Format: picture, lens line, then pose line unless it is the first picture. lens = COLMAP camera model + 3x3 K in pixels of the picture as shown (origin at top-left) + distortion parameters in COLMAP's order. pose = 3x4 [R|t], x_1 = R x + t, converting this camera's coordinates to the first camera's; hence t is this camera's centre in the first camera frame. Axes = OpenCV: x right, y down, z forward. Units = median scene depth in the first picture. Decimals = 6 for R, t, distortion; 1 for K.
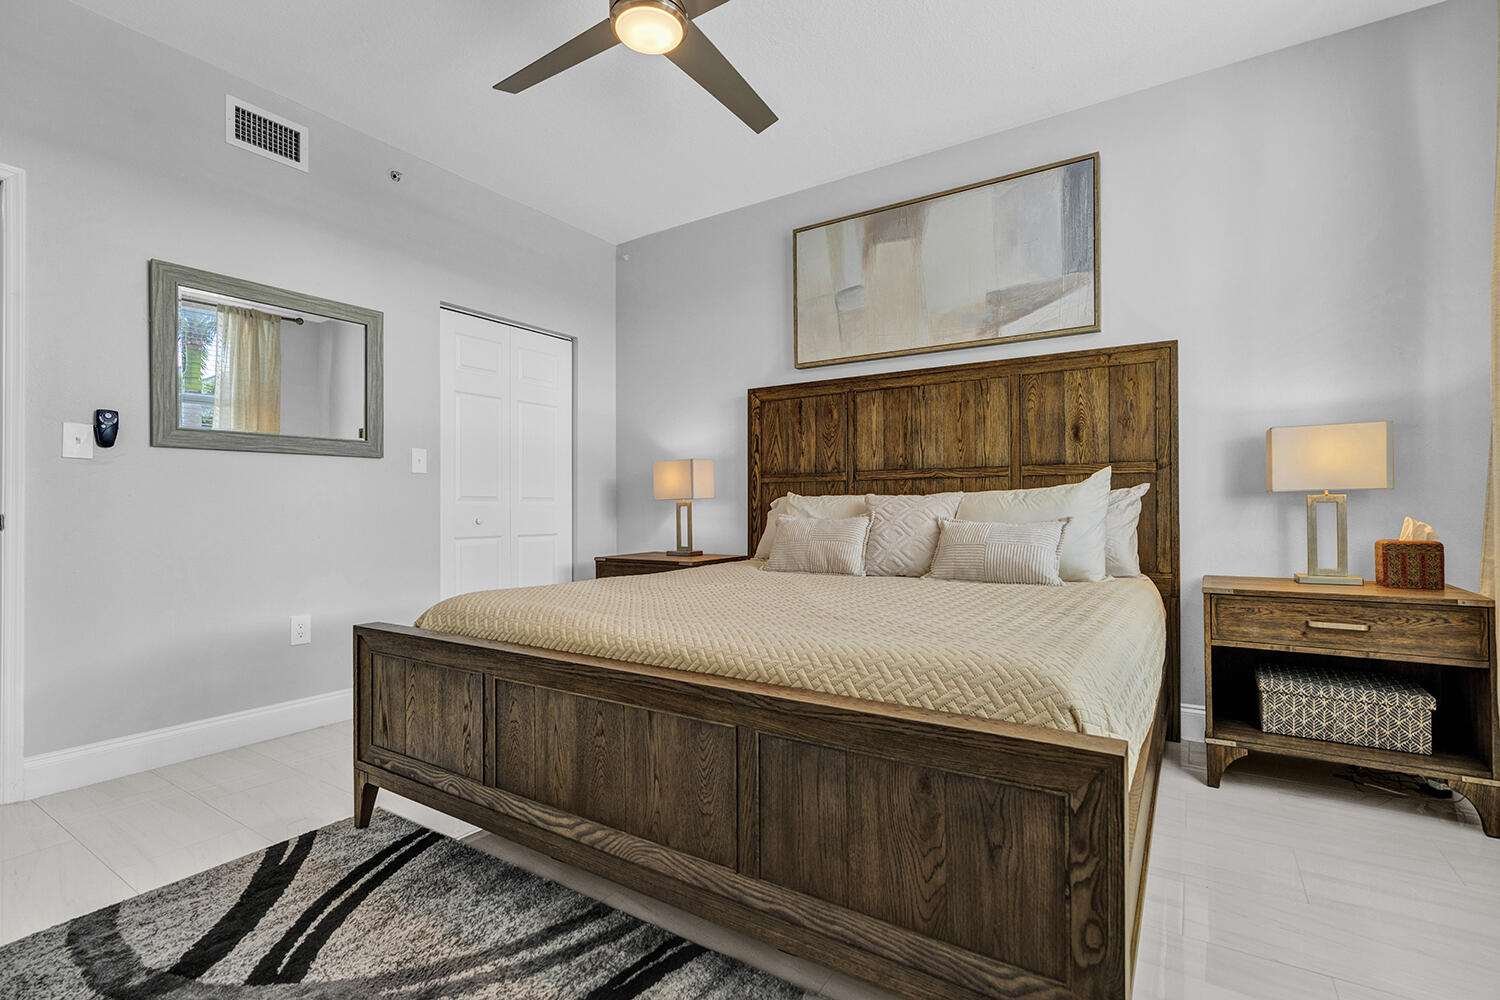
lens RADIAL K [[680.3, 0, 760.8], [0, 680.3, 502.7], [0, 0, 1]] dist [-0.000896, 0.001525]
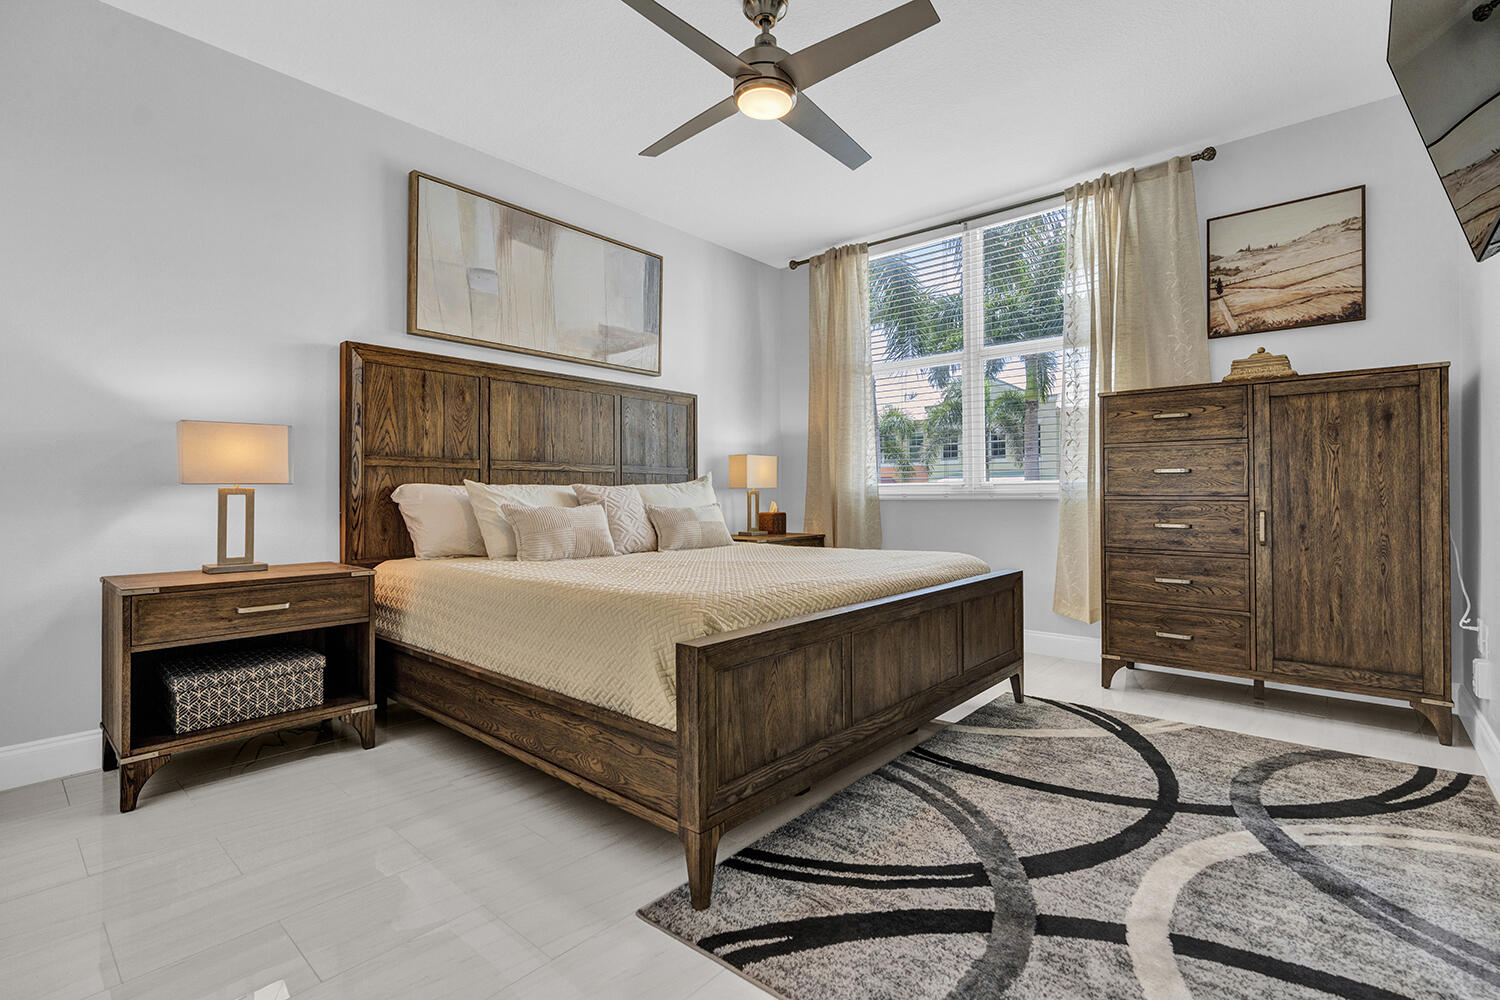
lens RADIAL K [[680.3, 0, 762.6], [0, 680.3, 493.8], [0, 0, 1]] dist [-0.000896, 0.001525]
pose [[0.142655, 0.005001, 0.989760, -0.762715], [-0.004999, 0.999978, -0.004332, 0.005386], [-0.989760, -0.004330, 0.142676, 0.465152]]
